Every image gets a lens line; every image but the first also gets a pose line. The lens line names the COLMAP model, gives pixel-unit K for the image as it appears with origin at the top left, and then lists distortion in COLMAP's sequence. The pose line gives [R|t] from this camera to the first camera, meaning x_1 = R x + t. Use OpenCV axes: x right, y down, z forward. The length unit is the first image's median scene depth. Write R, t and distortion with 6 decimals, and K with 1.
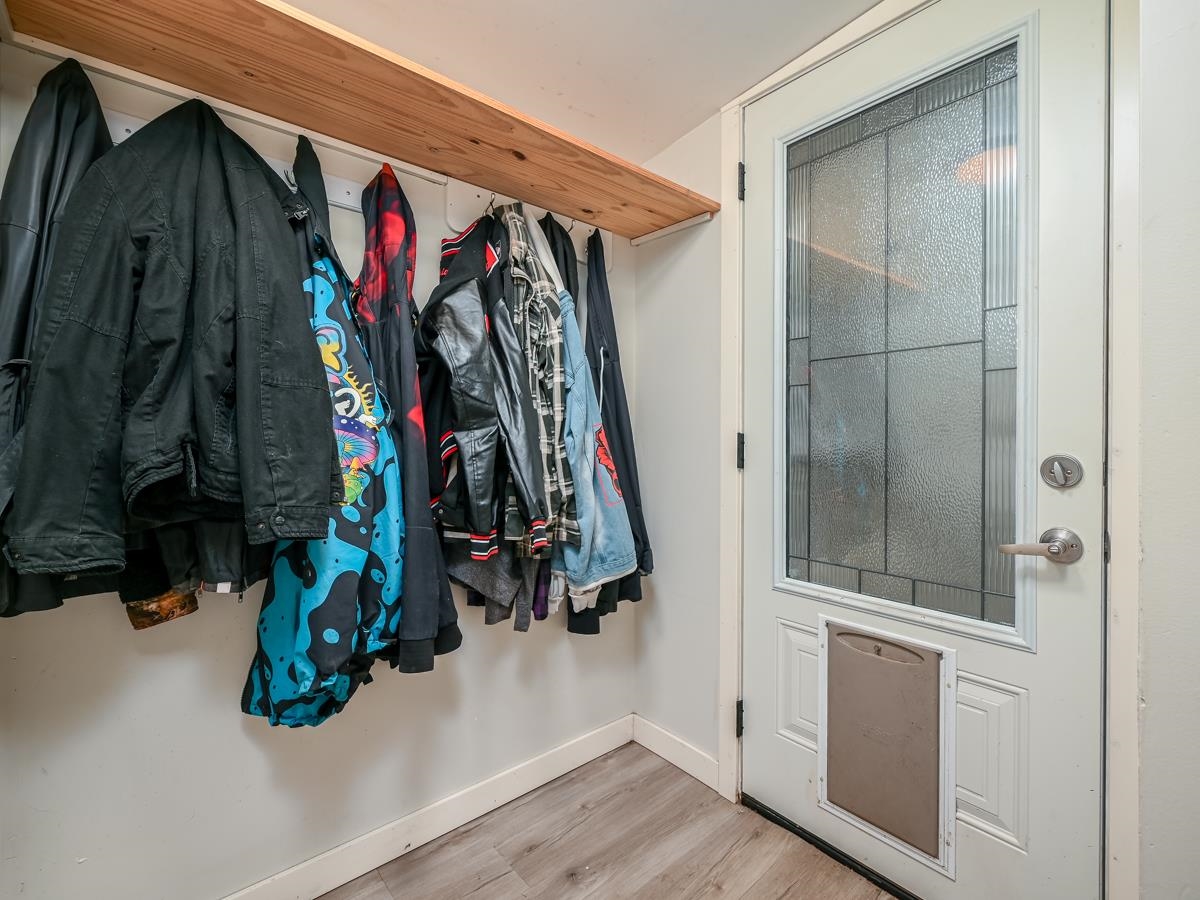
lens RADIAL K [[555.8, 0, 596.5], [0, 555.8, 445.4], [0, 0, 1]] dist [-0.000264, -0.001953]
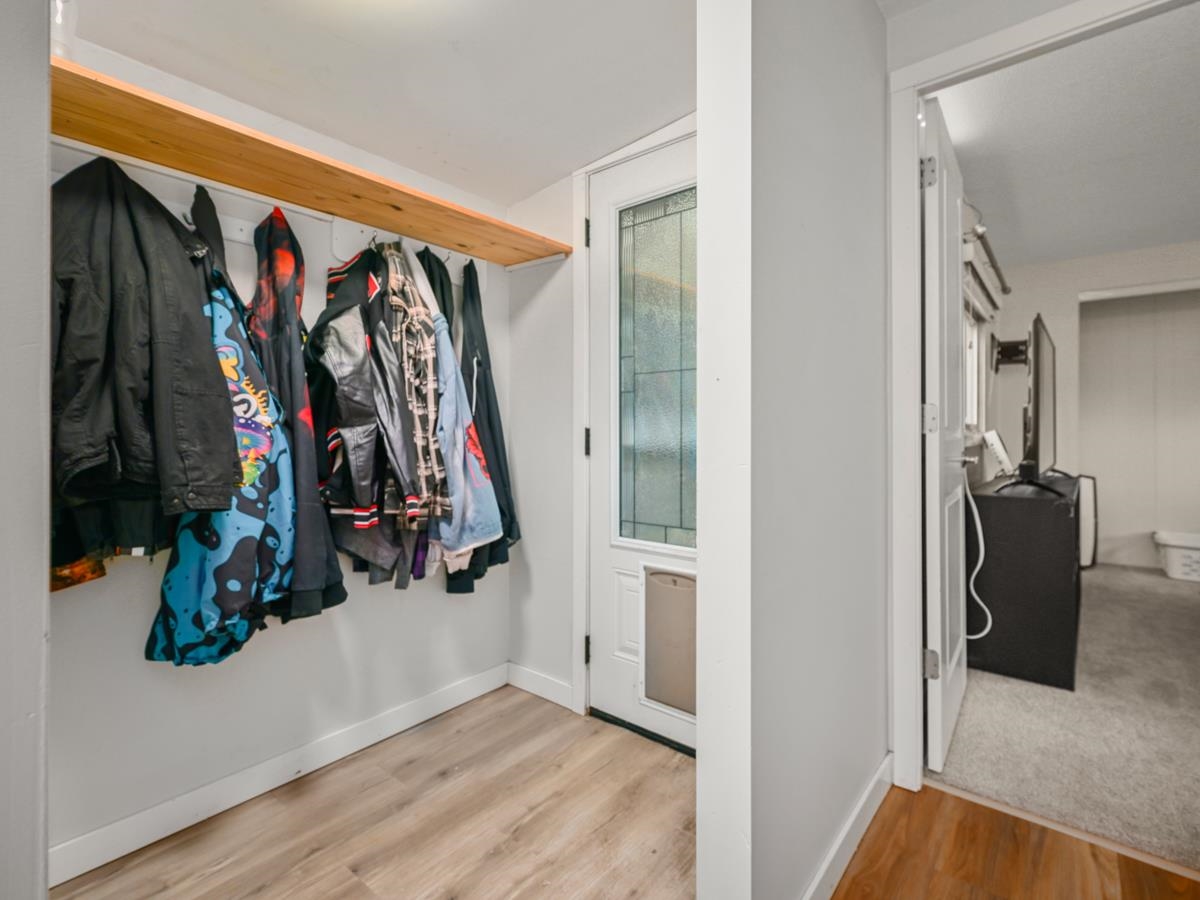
lens RADIAL K [[555.8, 0, 654.6], [0, 555.8, 435.0], [0, 0, 1]] dist [-0.000264, -0.001953]
pose [[0.967695, -0.004935, 0.252076, 0.108795], [0.005978, 0.999976, -0.003371, -0.000366], [-0.252054, 0.004769, 0.967702, -0.367532]]
